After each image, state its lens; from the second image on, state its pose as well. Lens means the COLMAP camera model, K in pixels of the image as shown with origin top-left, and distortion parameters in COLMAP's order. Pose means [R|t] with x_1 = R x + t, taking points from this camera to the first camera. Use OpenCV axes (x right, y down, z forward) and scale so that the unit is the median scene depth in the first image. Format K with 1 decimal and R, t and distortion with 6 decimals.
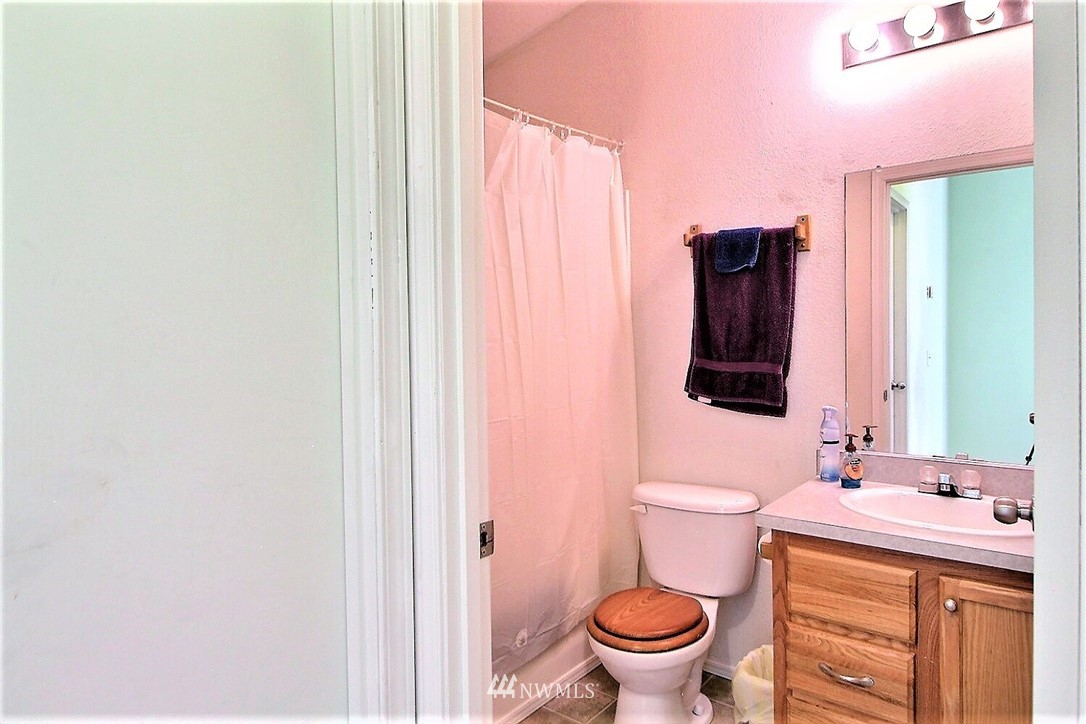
lens RADIAL K [[654.0, 0, 543.6], [0, 654.0, 343.3], [0, 0, 1]] dist [-0.003078, -0.003325]
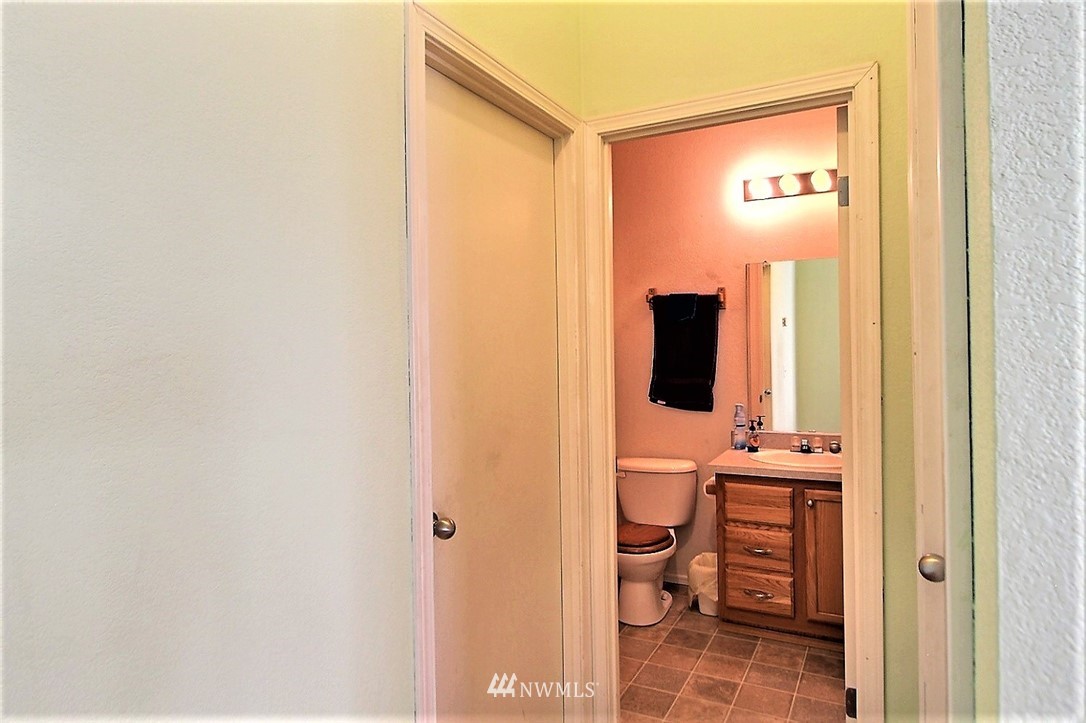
lens RADIAL K [[654.0, 0, 543.6], [0, 654.0, 342.8], [0, 0, 1]] dist [-0.003078, -0.003325]
pose [[0.981377, -0.002295, 0.192078, -0.410675], [0.006334, 0.999772, -0.020416, -0.031216], [-0.191988, 0.021252, 0.981167, -0.596576]]
